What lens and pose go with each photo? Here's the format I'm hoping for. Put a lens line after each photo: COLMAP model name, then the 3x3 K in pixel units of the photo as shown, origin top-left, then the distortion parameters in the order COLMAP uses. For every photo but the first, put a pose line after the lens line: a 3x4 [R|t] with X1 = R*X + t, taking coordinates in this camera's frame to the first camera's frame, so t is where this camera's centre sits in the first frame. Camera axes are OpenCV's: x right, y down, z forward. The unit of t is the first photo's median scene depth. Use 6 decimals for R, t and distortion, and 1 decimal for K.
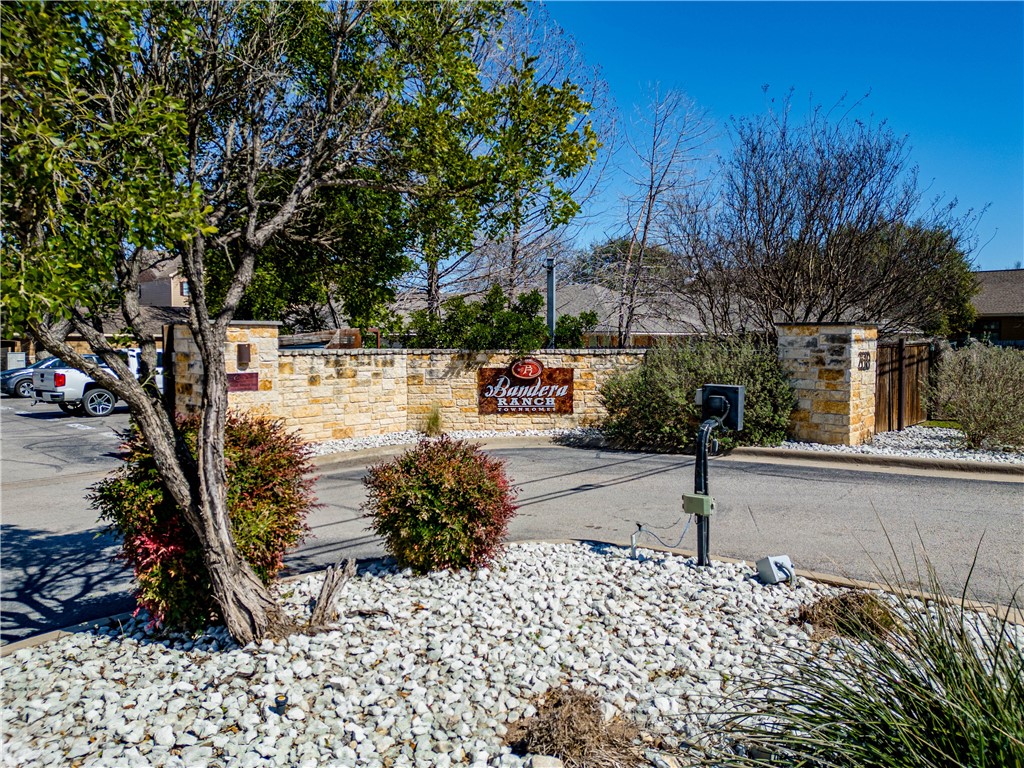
lens RADIAL K [[728.2, 0, 512.6], [0, 728.2, 382.6], [0, 0, 1]] dist [0.019022, -0.007725]
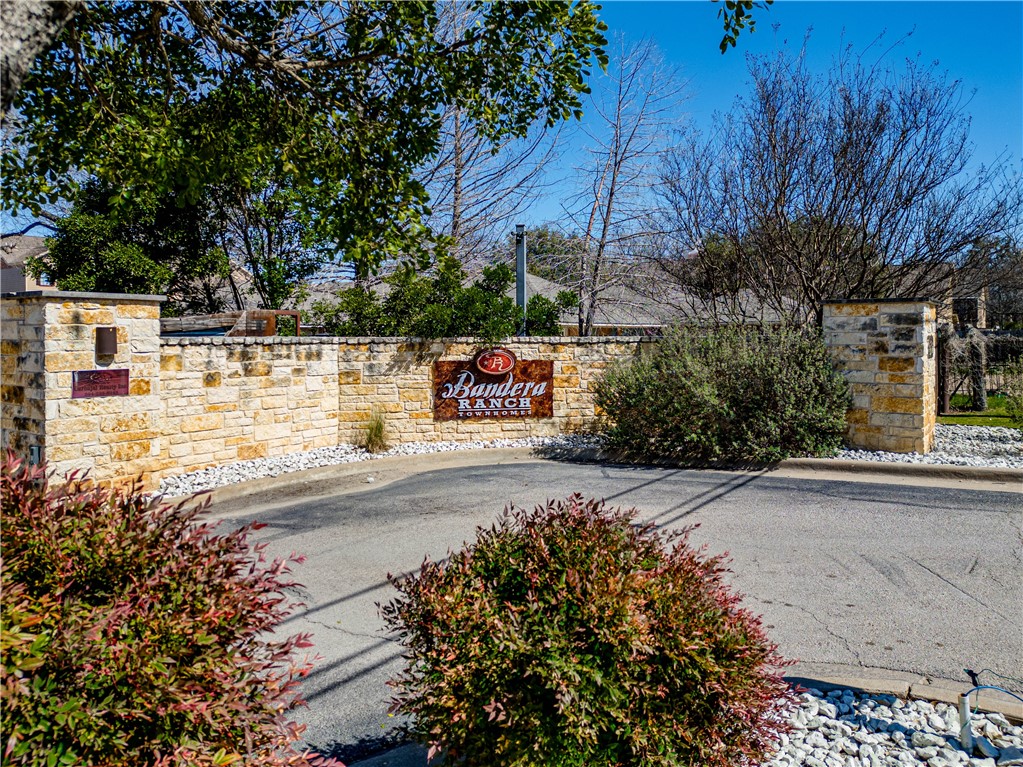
lens RADIAL K [[727.5, 0, 517.7], [0, 727.5, 346.8], [0, 0, 1]] dist [0.019022, -0.007725]
pose [[0.988696, -0.005455, 0.149837, -0.074345], [0.012204, 0.998950, -0.044157, 0.000173], [-0.149439, 0.045486, 0.987724, 0.219553]]
